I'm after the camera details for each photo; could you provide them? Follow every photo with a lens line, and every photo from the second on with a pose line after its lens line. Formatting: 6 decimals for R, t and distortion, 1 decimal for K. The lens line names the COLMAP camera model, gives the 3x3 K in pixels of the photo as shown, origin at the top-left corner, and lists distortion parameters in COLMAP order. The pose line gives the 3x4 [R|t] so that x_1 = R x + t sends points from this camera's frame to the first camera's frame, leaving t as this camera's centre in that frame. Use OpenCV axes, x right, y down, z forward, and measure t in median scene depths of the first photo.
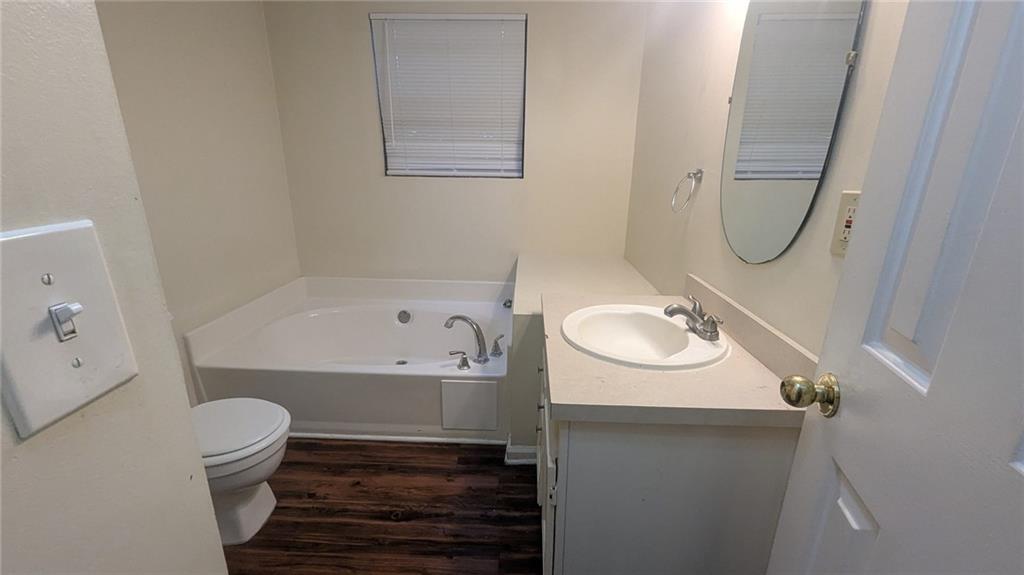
lens RADIAL K [[423.2, 0, 512.1], [0, 423.2, 289.9], [0, 0, 1]] dist [0.001965, -0.000137]
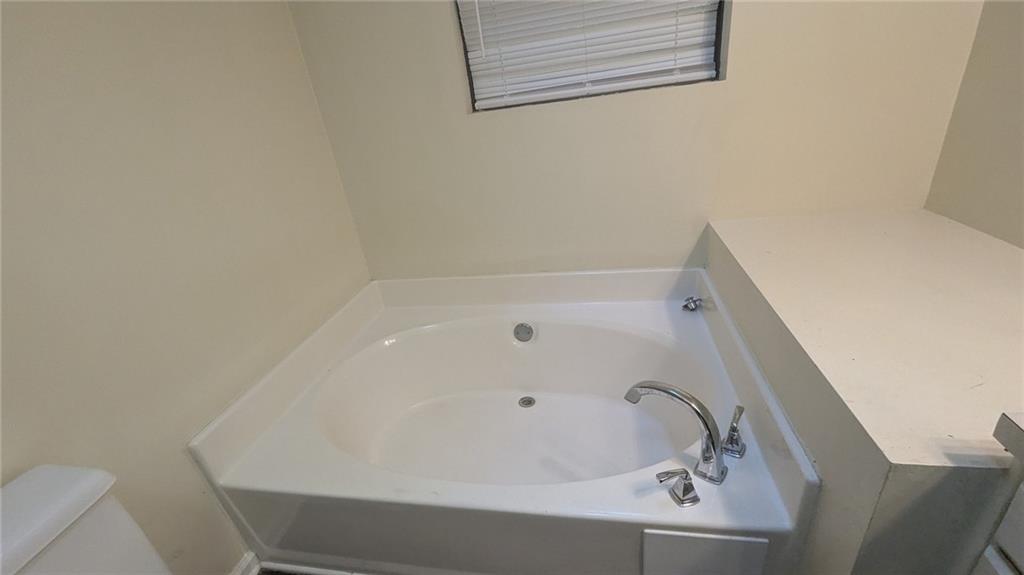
lens RADIAL K [[423.2, 0, 512.1], [0, 423.2, 289.9], [0, 0, 1]] dist [0.001965, -0.000137]
pose [[0.978589, -0.063400, -0.195816, -0.142161], [0.095296, 0.982825, 0.158029, -0.109657], [0.182434, -0.173306, 0.967824, 0.378292]]
